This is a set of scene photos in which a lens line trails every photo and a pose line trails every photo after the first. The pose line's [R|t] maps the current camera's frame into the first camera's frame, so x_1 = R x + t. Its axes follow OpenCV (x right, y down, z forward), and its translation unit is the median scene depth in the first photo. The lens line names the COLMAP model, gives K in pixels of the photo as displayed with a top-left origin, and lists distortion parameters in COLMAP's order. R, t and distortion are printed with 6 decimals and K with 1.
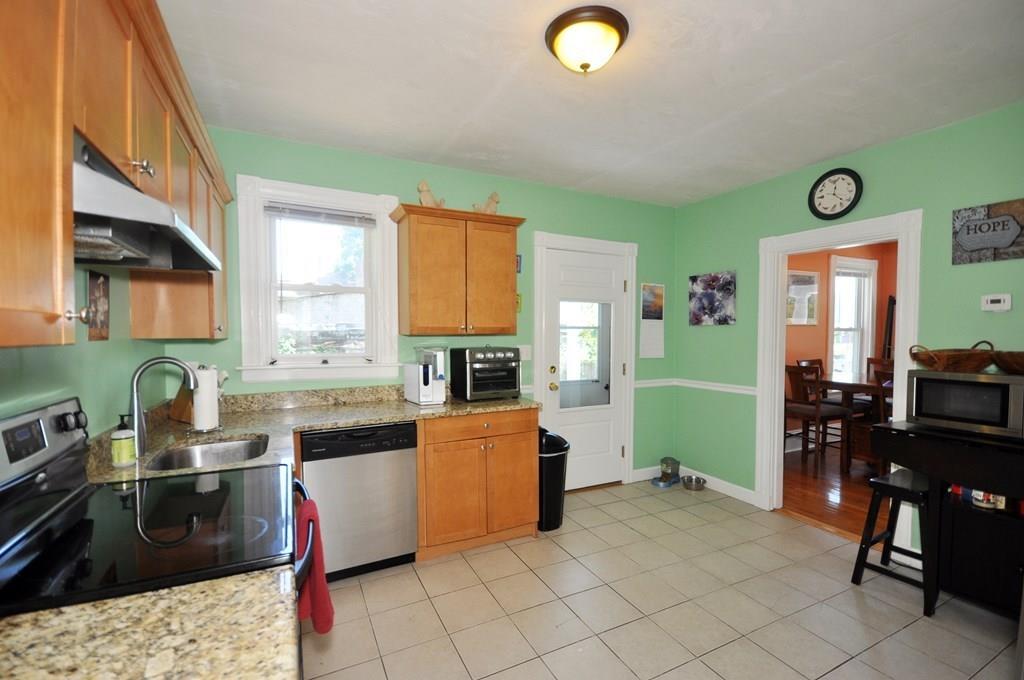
lens RADIAL K [[449.6, 0, 514.1], [0, 449.6, 344.1], [0, 0, 1]] dist [-0.002137, -0.004484]
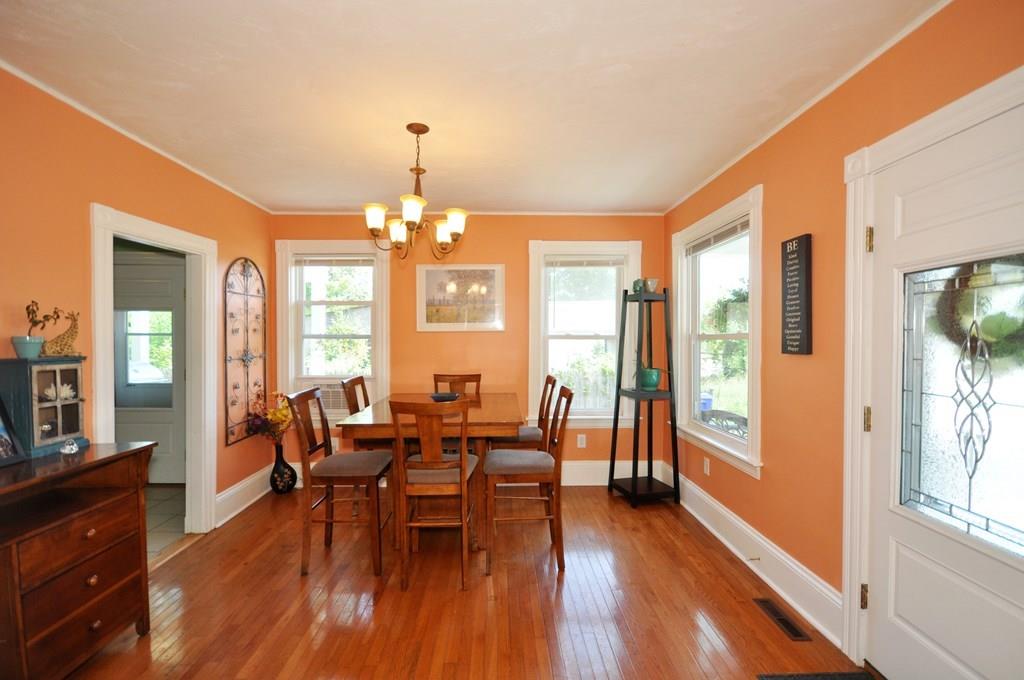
lens RADIAL K [[449.6, 0, 511.2], [0, 449.6, 345.2], [0, 0, 1]] dist [-0.002137, -0.004484]
pose [[0.905522, 0.012268, -0.424122, 1.818878], [-0.016266, 0.999851, -0.005808, -0.023944], [0.423987, 0.012158, 0.905587, 0.510118]]
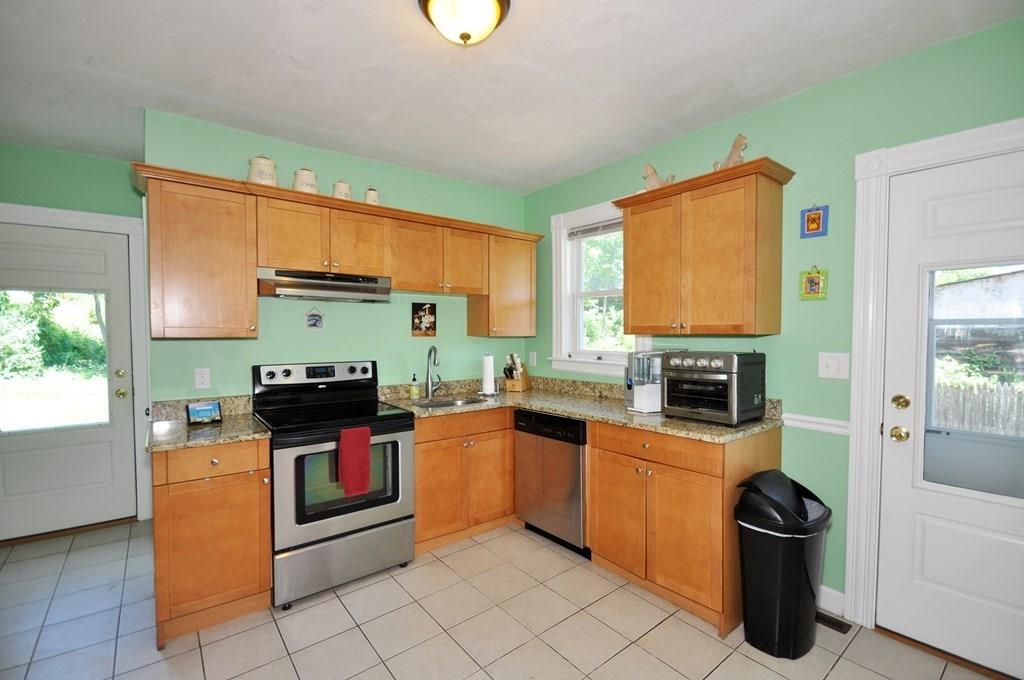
lens RADIAL K [[449.6, 0, 513.2], [0, 449.6, 344.8], [0, 0, 1]] dist [-0.002137, -0.004484]
pose [[0.213817, 0.026766, -0.976507, 0.624465], [-0.022406, 0.999496, 0.022490, -0.014603], [0.976617, 0.017071, 0.214309, 0.535064]]
